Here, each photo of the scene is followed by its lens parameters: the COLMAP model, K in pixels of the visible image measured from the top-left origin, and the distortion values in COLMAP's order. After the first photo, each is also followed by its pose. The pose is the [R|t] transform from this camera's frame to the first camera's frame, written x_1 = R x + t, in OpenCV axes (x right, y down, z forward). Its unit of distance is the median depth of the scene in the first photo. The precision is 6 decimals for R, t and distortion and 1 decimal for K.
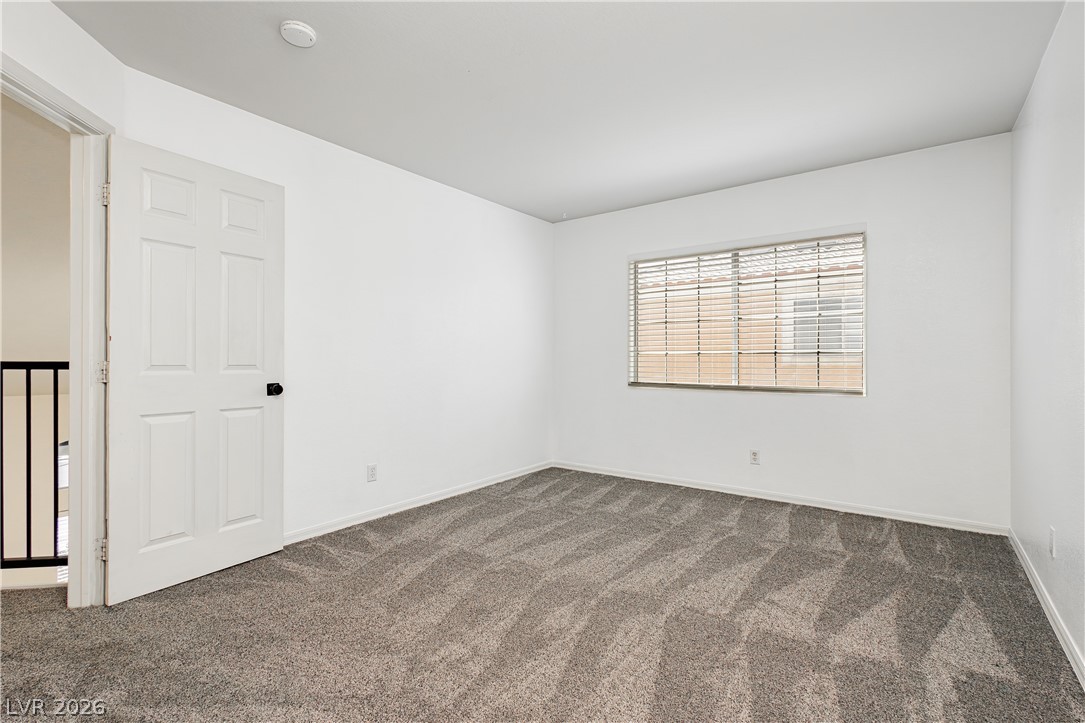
lens RADIAL K [[510.1, 0, 540.1], [0, 510.1, 360.5], [0, 0, 1]] dist [0.002533, -0.000181]
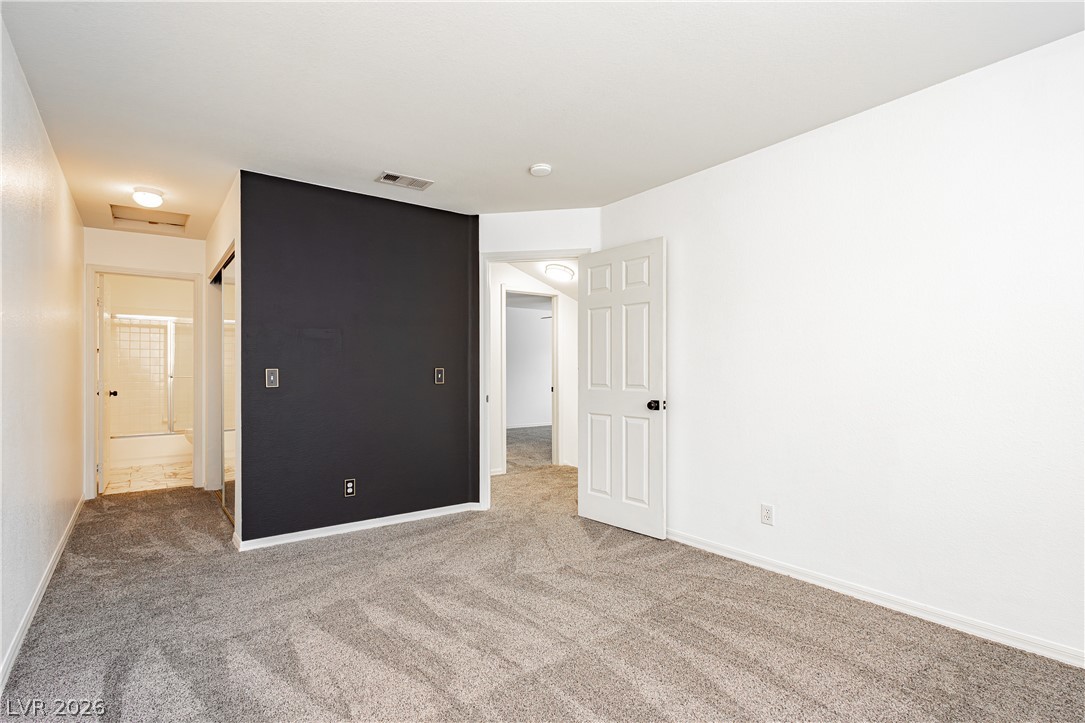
lens RADIAL K [[510.1, 0, 540.1], [0, 510.1, 360.5], [0, 0, 1]] dist [0.002533, -0.000181]
pose [[-0.268095, -0.022107, -0.963139, 0.760941], [-0.002177, 0.999748, -0.022341, -0.024664], [0.963390, -0.003892, -0.268075, 1.076551]]
